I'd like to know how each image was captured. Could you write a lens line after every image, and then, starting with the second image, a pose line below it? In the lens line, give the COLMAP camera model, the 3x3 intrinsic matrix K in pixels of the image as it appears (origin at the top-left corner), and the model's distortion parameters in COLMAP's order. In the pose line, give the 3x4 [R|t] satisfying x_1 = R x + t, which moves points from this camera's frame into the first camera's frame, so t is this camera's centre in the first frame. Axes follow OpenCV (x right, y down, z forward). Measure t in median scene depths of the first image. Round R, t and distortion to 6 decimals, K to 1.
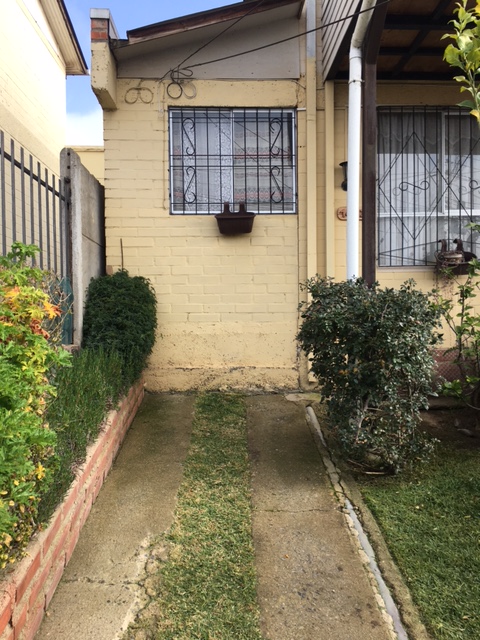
lens RADIAL K [[540.3, 0, 240.0], [0, 540.3, 319.9], [0, 0, 1]] dist [0.068416, -0.092636]
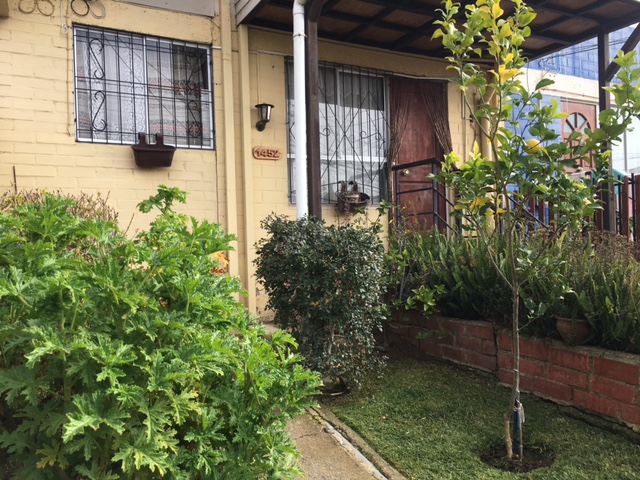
lens RADIAL K [[540.3, 0, 319.0], [0, 540.3, 240.2], [0, 0, 1]] dist [0.068416, -0.092636]
pose [[0.895364, -0.014518, 0.445098, -0.173904], [0.023663, 0.999607, -0.014997, -0.008721], [-0.444706, 0.023960, 0.895356, 0.016610]]
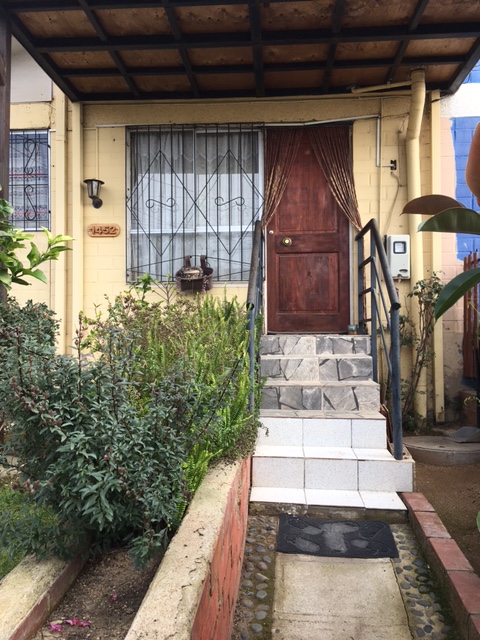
lens RADIAL K [[540.3, 0, 240.3], [0, 540.3, 318.7], [0, 0, 1]] dist [0.068416, -0.092636]
pose [[0.995900, 0.002434, -0.090431, 0.562163], [-0.004644, 0.999696, -0.024232, -0.006430], [0.090345, 0.024553, 0.995608, 0.010558]]
